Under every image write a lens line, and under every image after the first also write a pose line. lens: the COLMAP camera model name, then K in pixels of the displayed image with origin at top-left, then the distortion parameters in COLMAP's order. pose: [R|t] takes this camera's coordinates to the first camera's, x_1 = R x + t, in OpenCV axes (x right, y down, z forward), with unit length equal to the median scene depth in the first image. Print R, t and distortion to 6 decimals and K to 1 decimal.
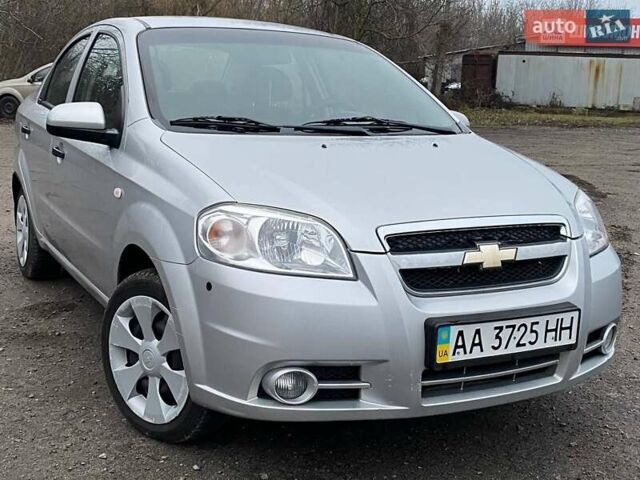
lens RADIAL K [[794.0, 0, 317.3], [0, 794.0, 238.4], [0, 0, 1]] dist [0.215825, -0.644553]
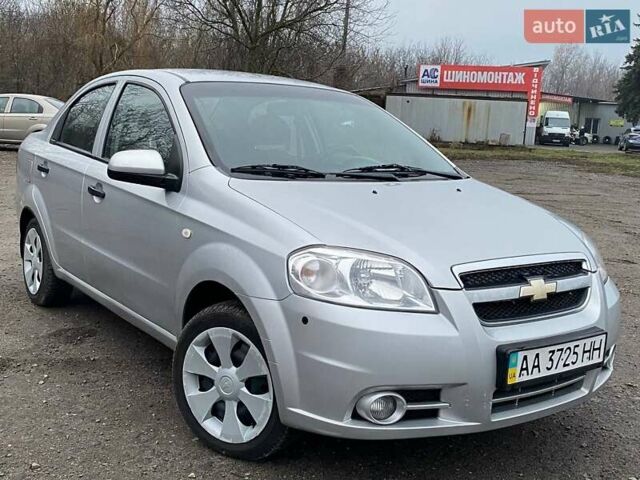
lens RADIAL K [[710.0, 0, 314.5], [0, 710.0, 236.4], [0, 0, 1]] dist [0.163268, -0.415281]
pose [[0.991557, -0.005785, 0.129541, -0.242625], [0.008977, 0.999670, -0.024072, -0.032736], [-0.129359, 0.025031, 0.991282, 0.000736]]
